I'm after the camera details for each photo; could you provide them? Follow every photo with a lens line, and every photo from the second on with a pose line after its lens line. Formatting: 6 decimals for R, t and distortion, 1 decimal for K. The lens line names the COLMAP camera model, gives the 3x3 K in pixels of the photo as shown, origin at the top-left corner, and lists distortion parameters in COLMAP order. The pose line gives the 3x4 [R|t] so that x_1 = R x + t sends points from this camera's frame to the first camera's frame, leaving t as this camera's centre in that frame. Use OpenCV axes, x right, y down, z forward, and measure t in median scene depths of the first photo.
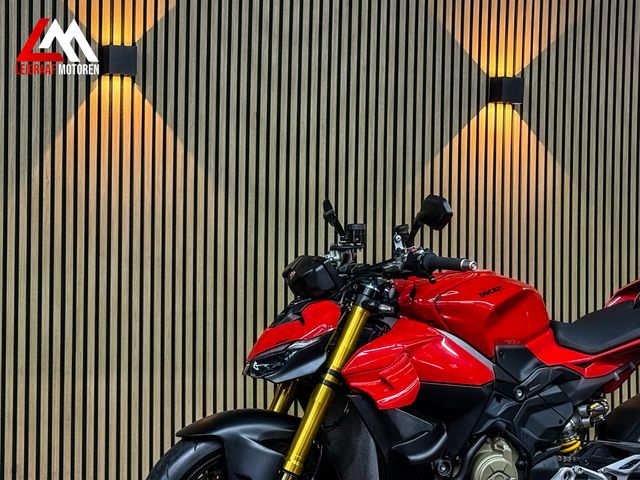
lens RADIAL K [[1427.1, 0, 358.7], [0, 1427.1, 241.6], [0, 0, 1]] dist [0.114539, -0.106624]
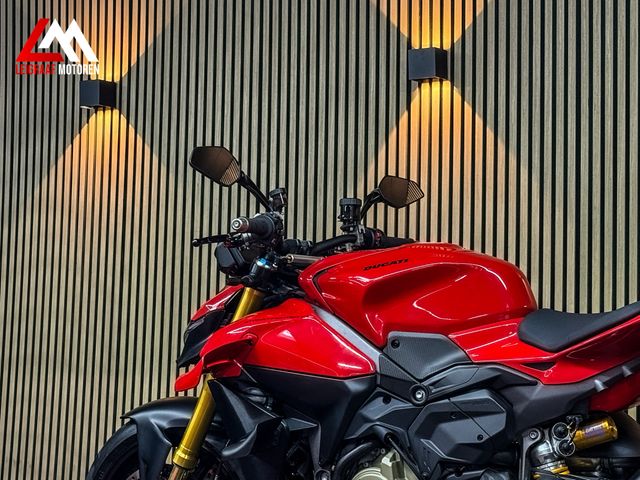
lens RADIAL K [[1378.8, 0, 320.0], [0, 1378.8, 240.0], [0, 0, 1]] dist [0.293493, 0.160074]
pose [[0.595587, -0.055537, -0.801369, 0.672677], [-0.002355, 0.997482, -0.070879, 0.073538], [0.803288, 0.044102, 0.593956, 0.489209]]
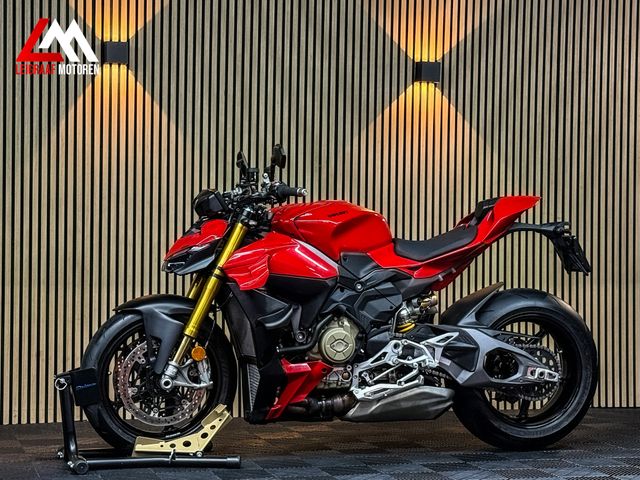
lens RADIAL K [[1427.1, 0, 358.7], [0, 1427.1, 241.6], [0, 0, 1]] dist [0.114539, -0.106624]
pose [[0.993874, 0.001202, -0.110511, 0.260400], [-0.000165, 0.999956, 0.009391, 0.047237], [0.110518, -0.009315, 0.993830, -0.388576]]
